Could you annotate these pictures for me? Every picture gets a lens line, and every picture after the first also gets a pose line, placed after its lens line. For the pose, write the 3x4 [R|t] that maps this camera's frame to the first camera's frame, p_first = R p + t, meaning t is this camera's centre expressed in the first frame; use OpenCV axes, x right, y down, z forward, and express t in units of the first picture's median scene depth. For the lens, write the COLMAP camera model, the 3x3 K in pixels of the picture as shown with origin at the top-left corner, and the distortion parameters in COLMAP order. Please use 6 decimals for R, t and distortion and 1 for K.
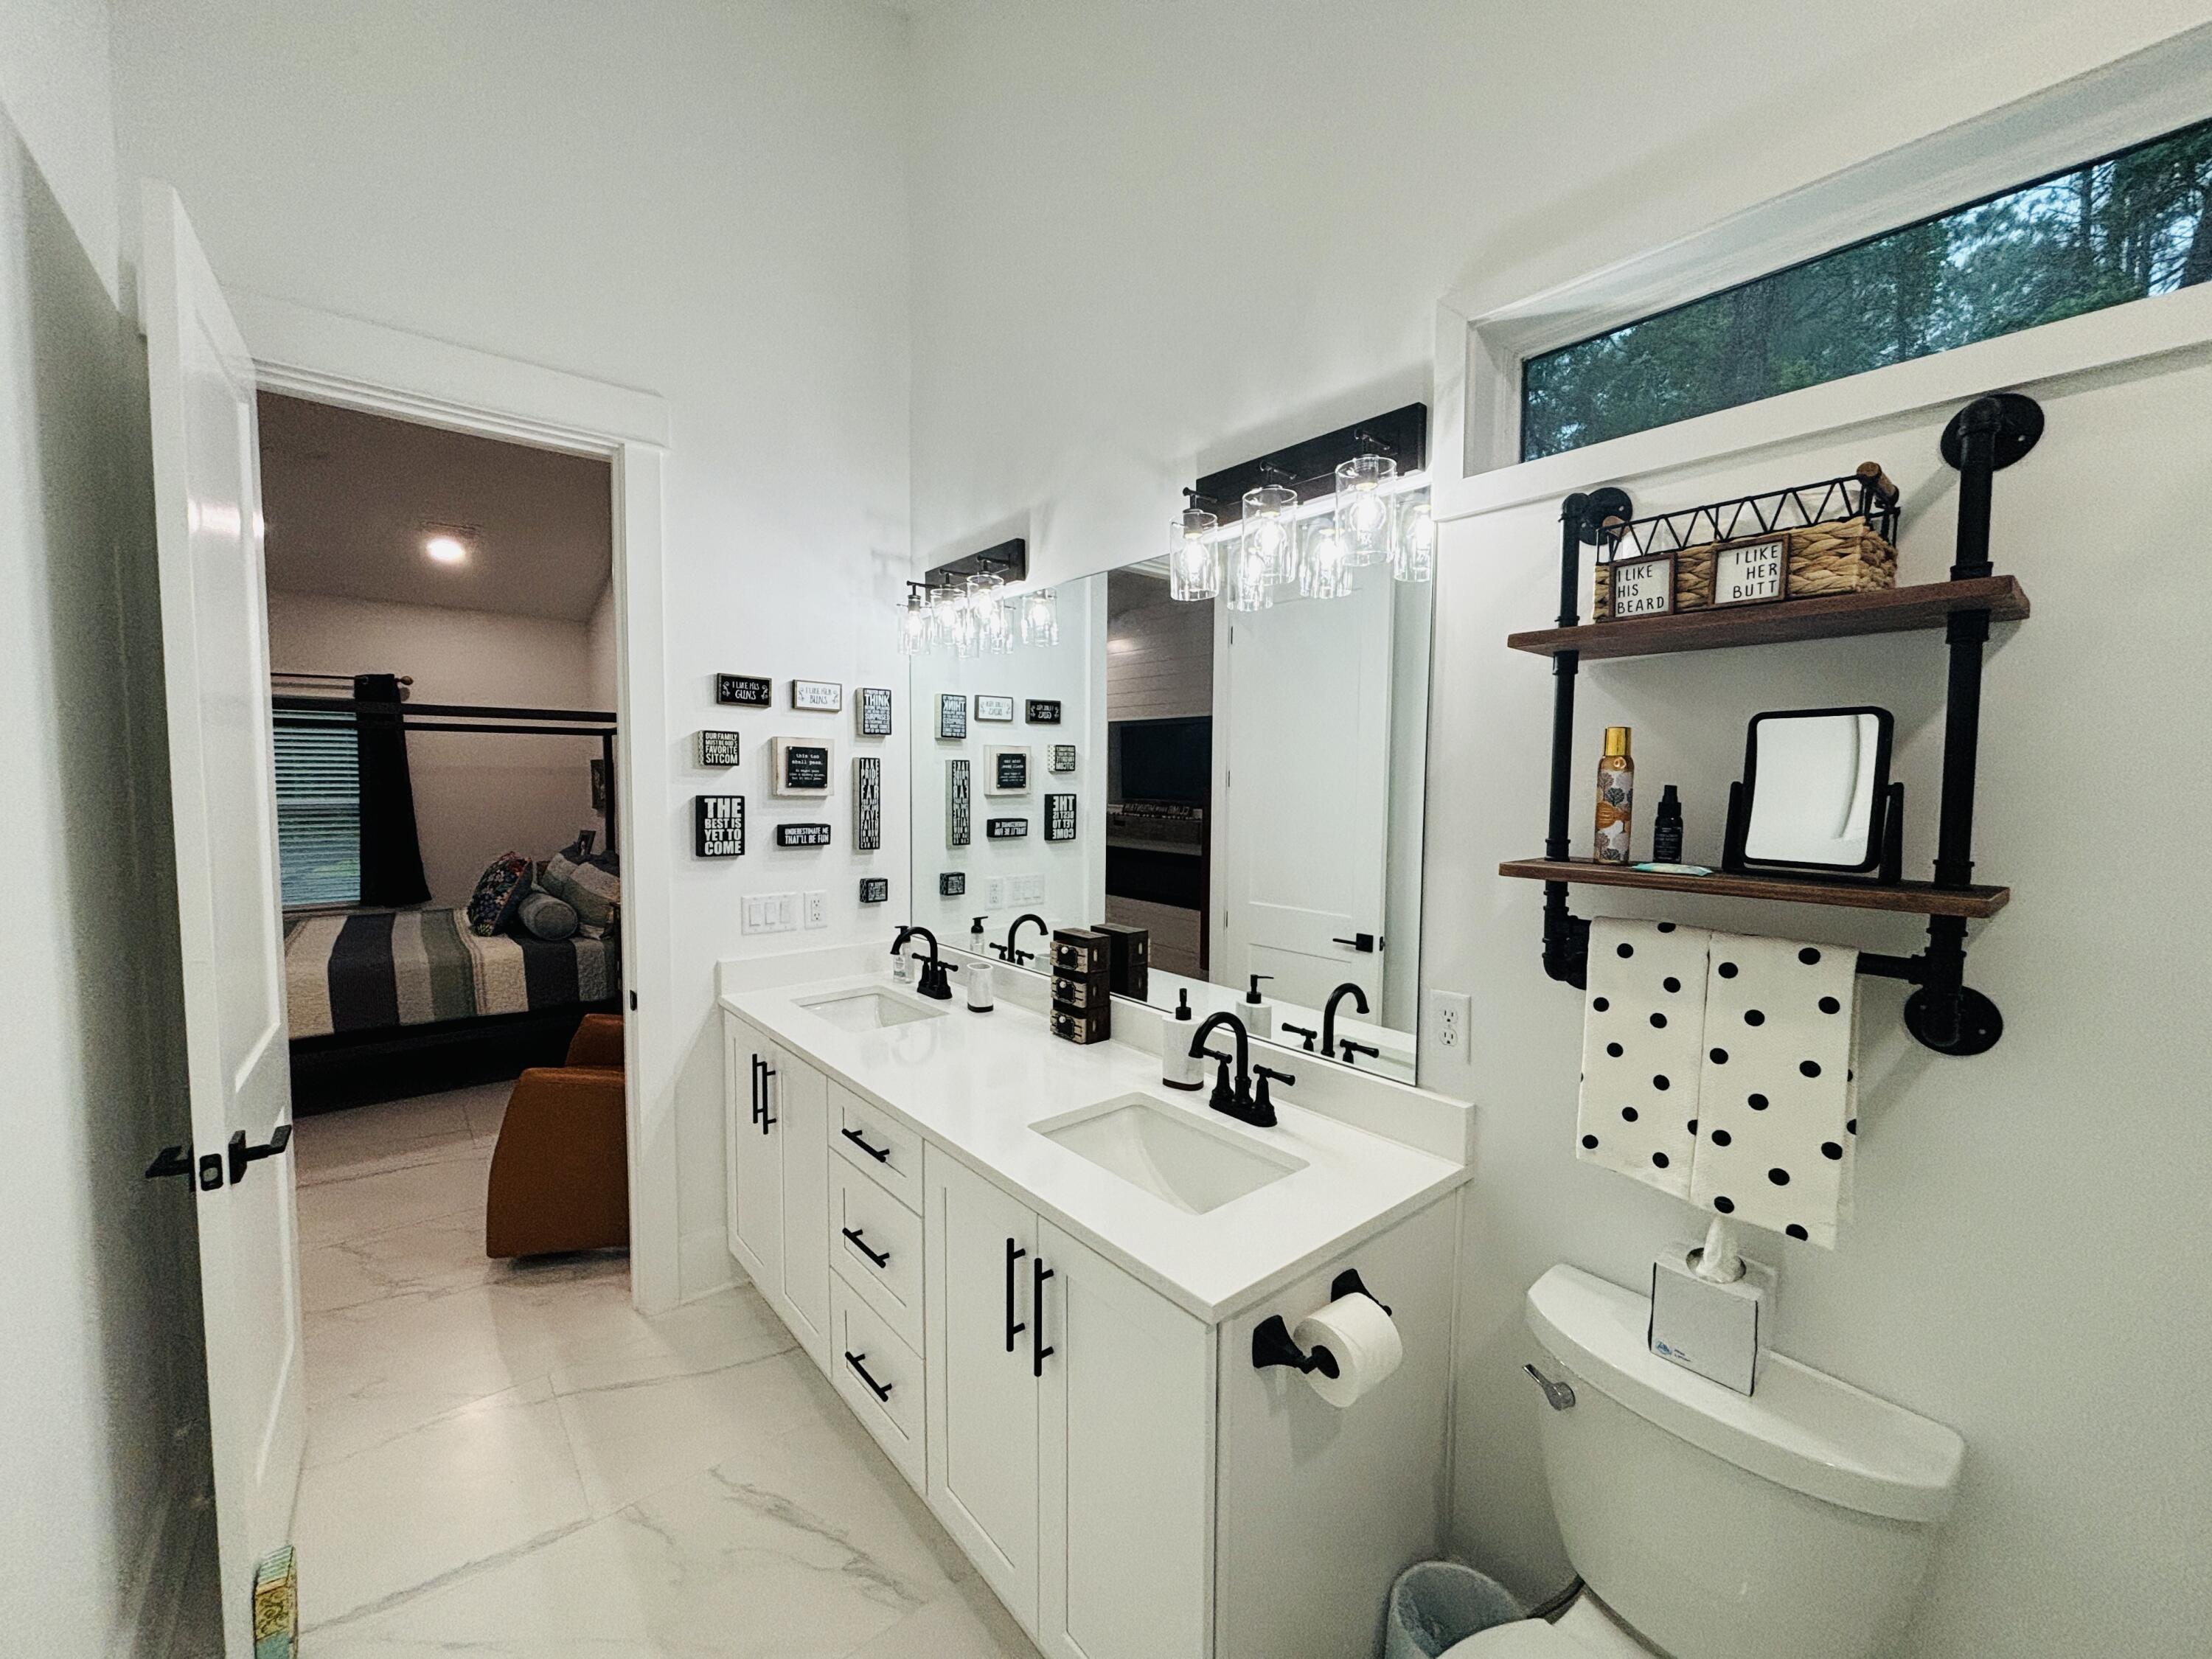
lens RADIAL K [[888.5, 0, 1115.5], [0, 888.5, 832.8], [0, 0, 1]] dist [-0.002090, 0.000286]
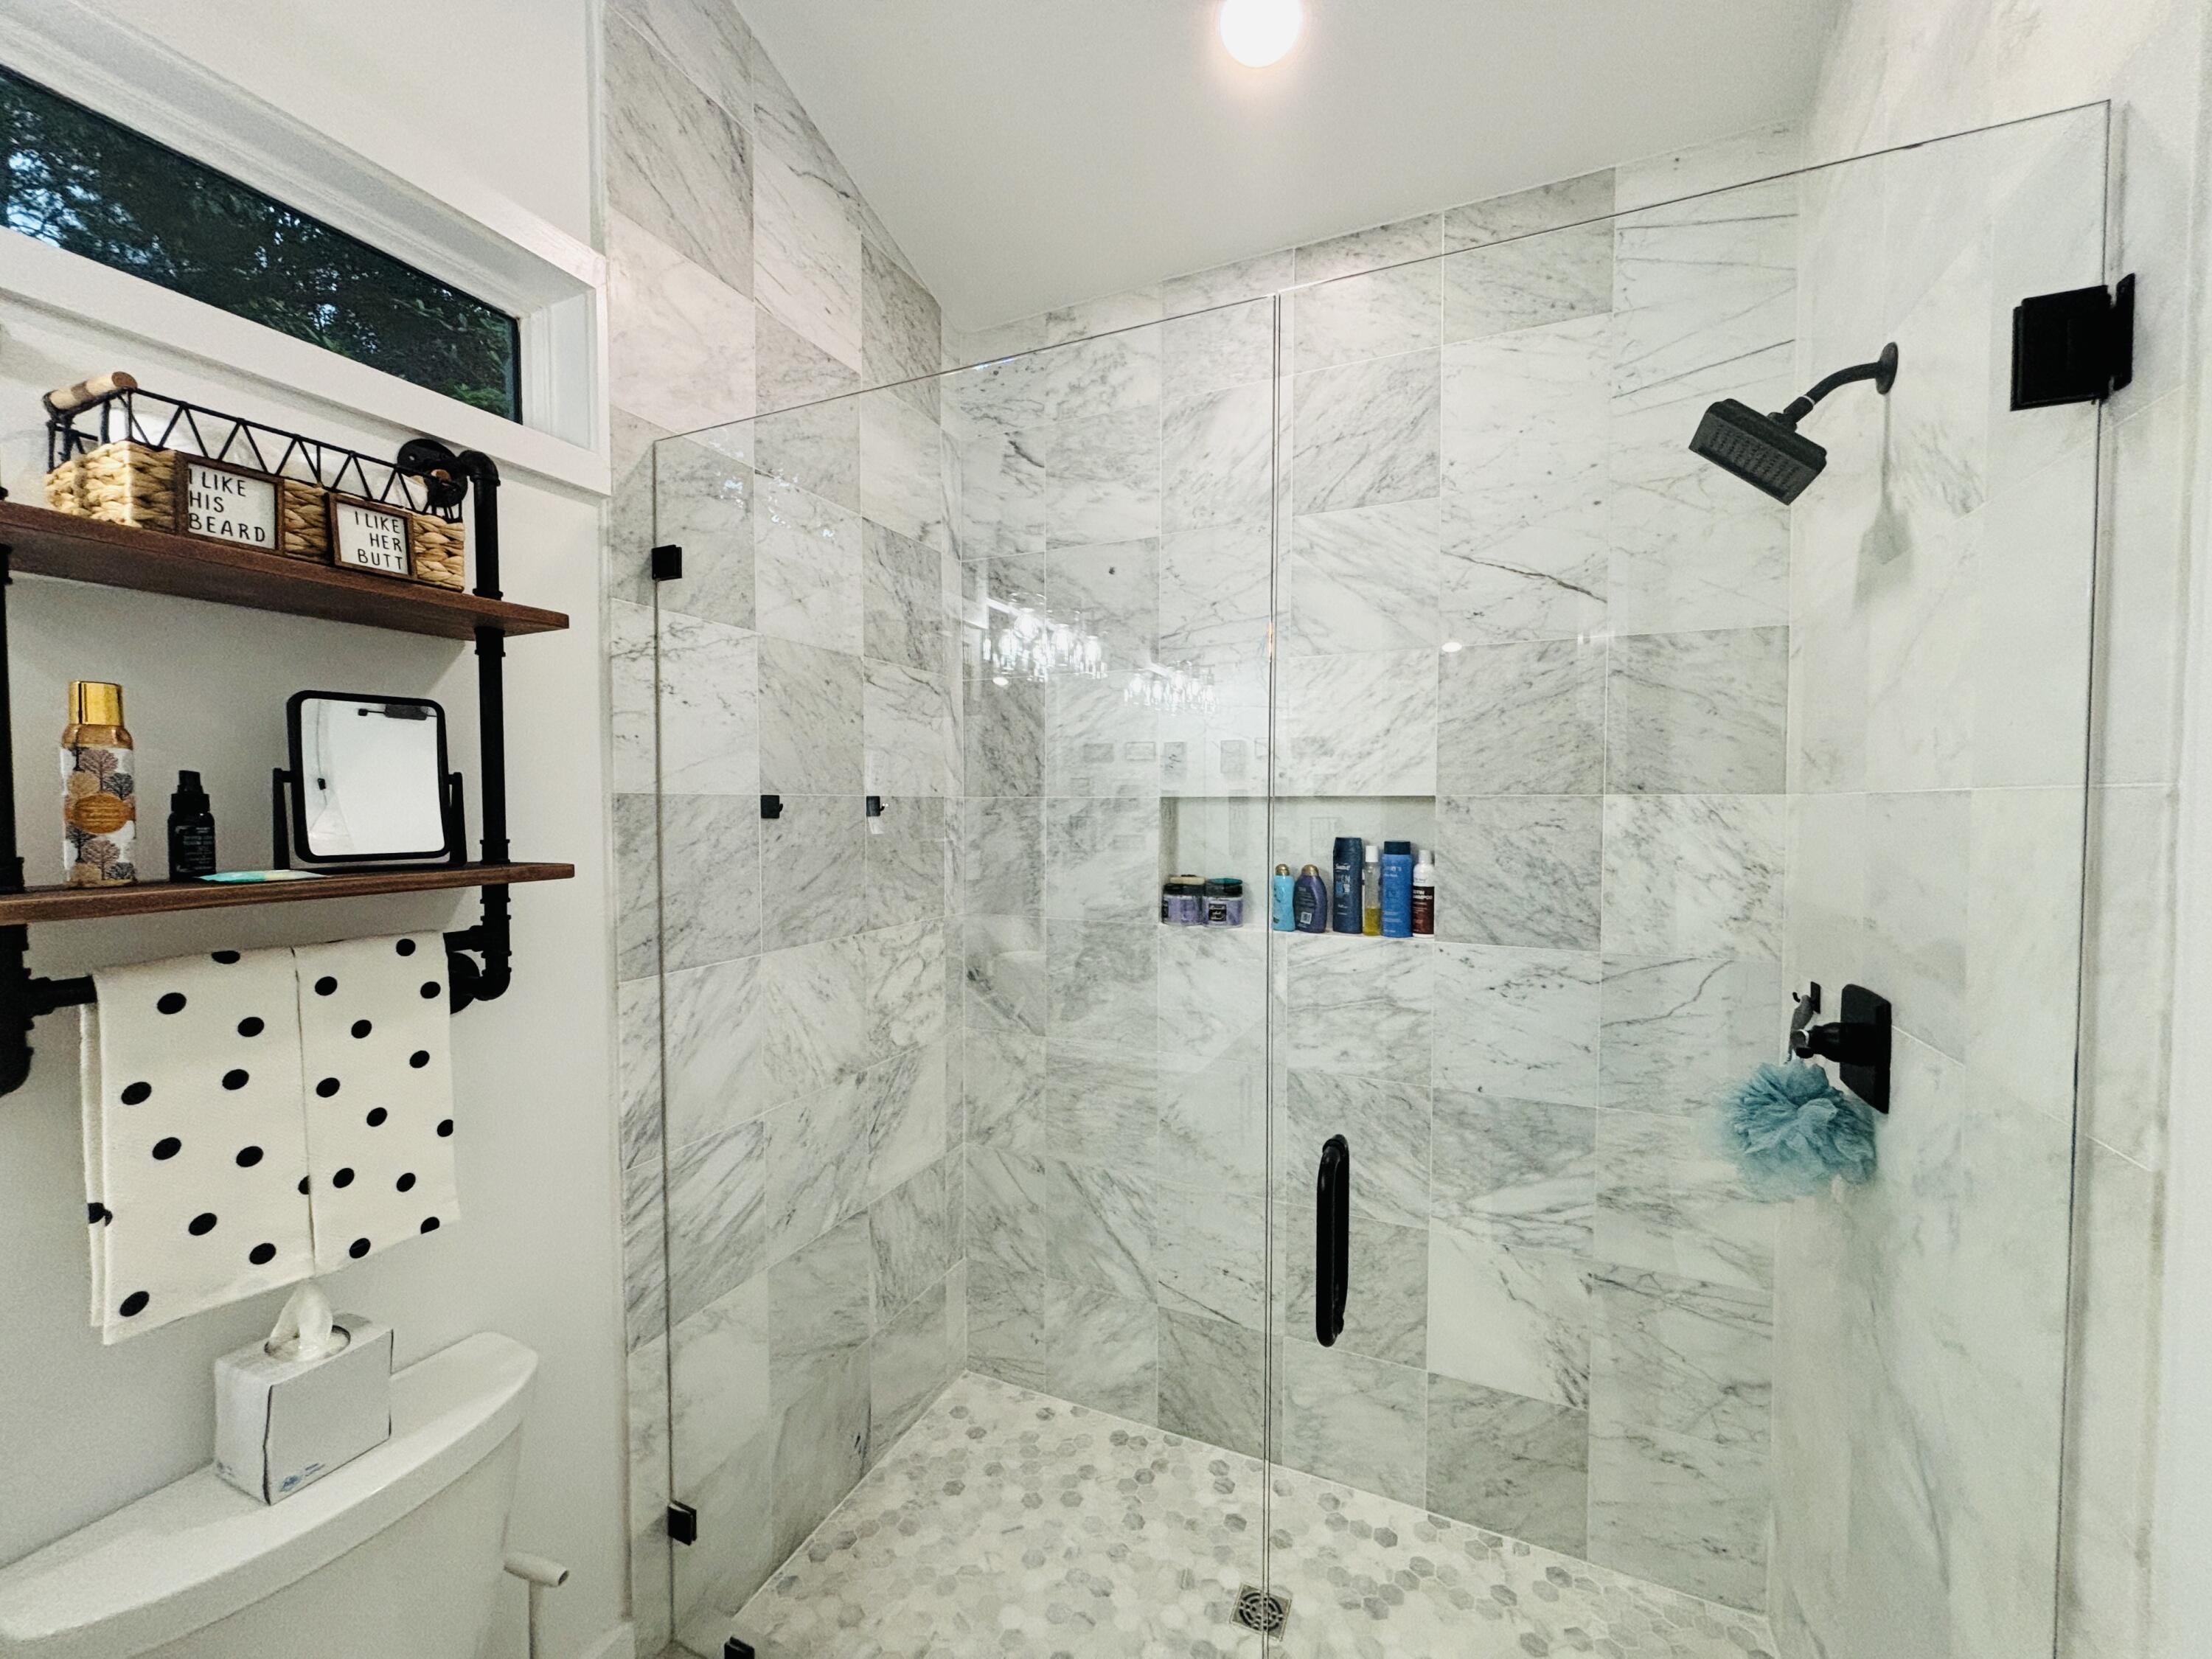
lens RADIAL K [[888.5, 0, 1115.5], [0, 888.5, 832.8], [0, 0, 1]] dist [-0.002090, 0.000286]
pose [[-0.441443, -0.035690, 0.896579, -0.416029], [0.052800, 0.996444, 0.065661, -0.009935], [-0.895734, 0.076325, -0.437989, 0.674064]]
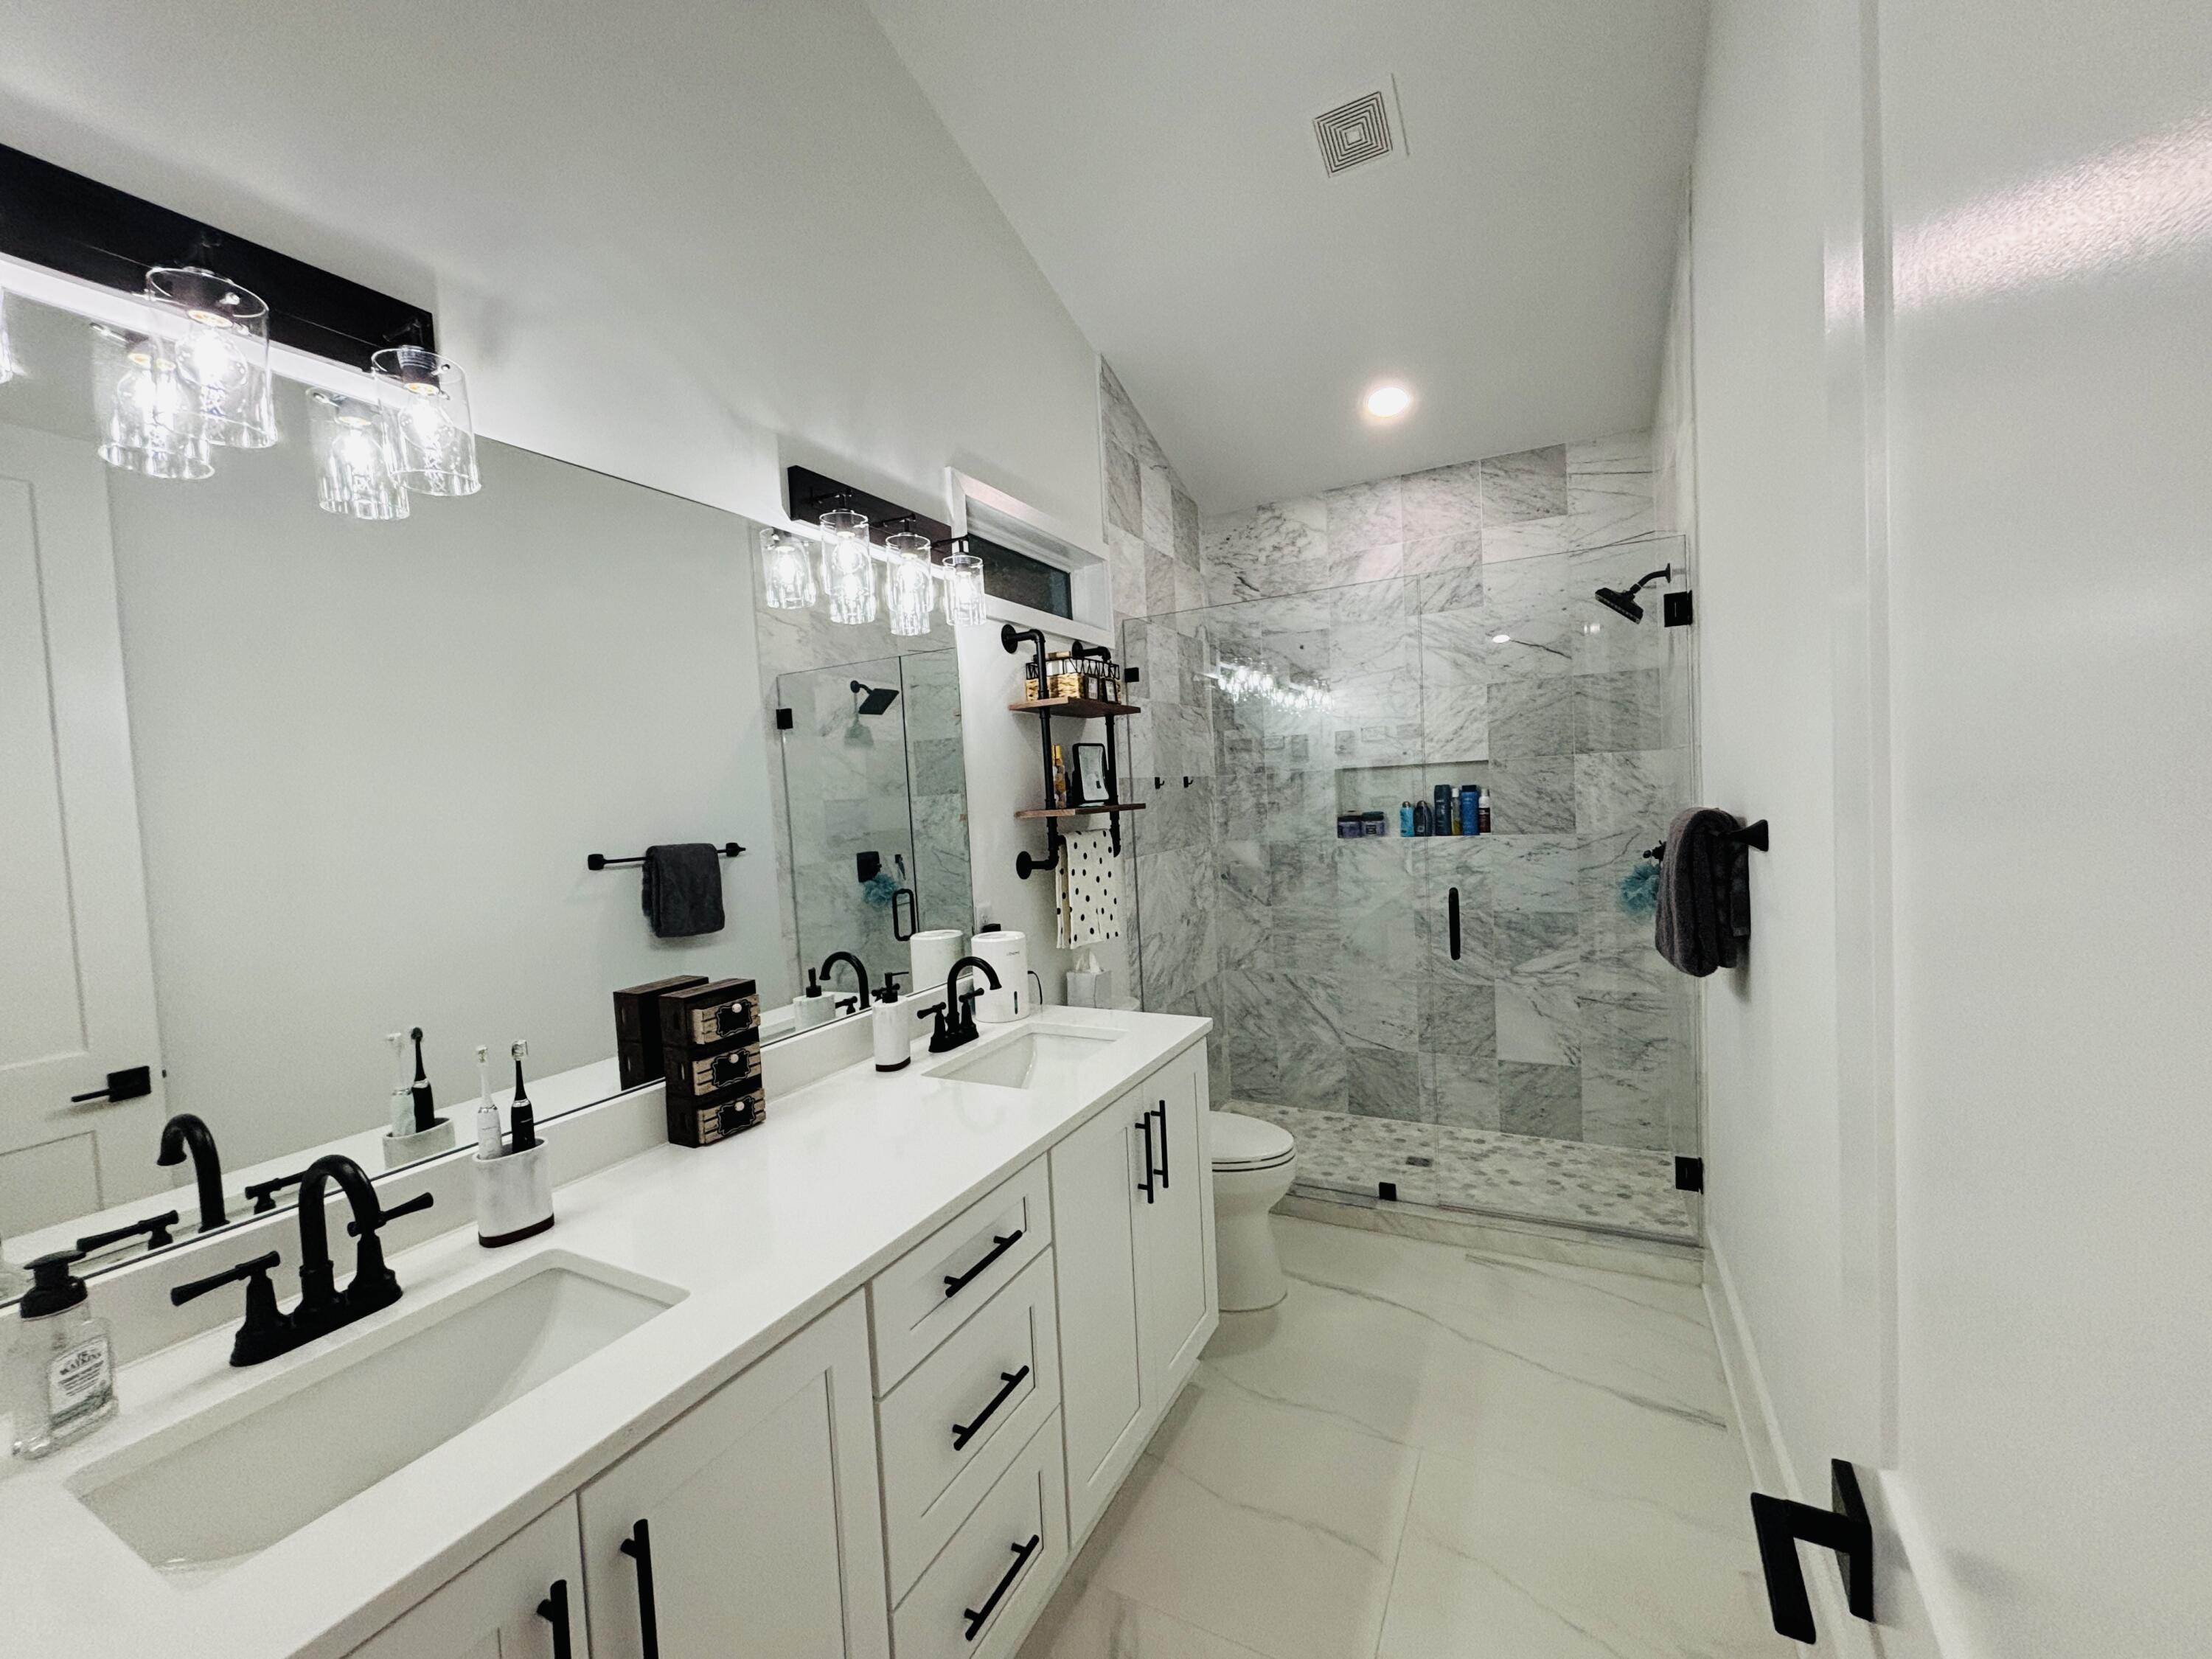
lens RADIAL K [[895.9, 0, 1099.6], [0, 895.9, 832.9], [0, 0, 1]] dist [0.001330, -0.000087]
pose [[-0.376064, -0.027933, 0.926173, -1.646194], [0.105698, 0.991728, 0.072827, -0.060156], [-0.920546, 0.125282, -0.370000, 1.908495]]
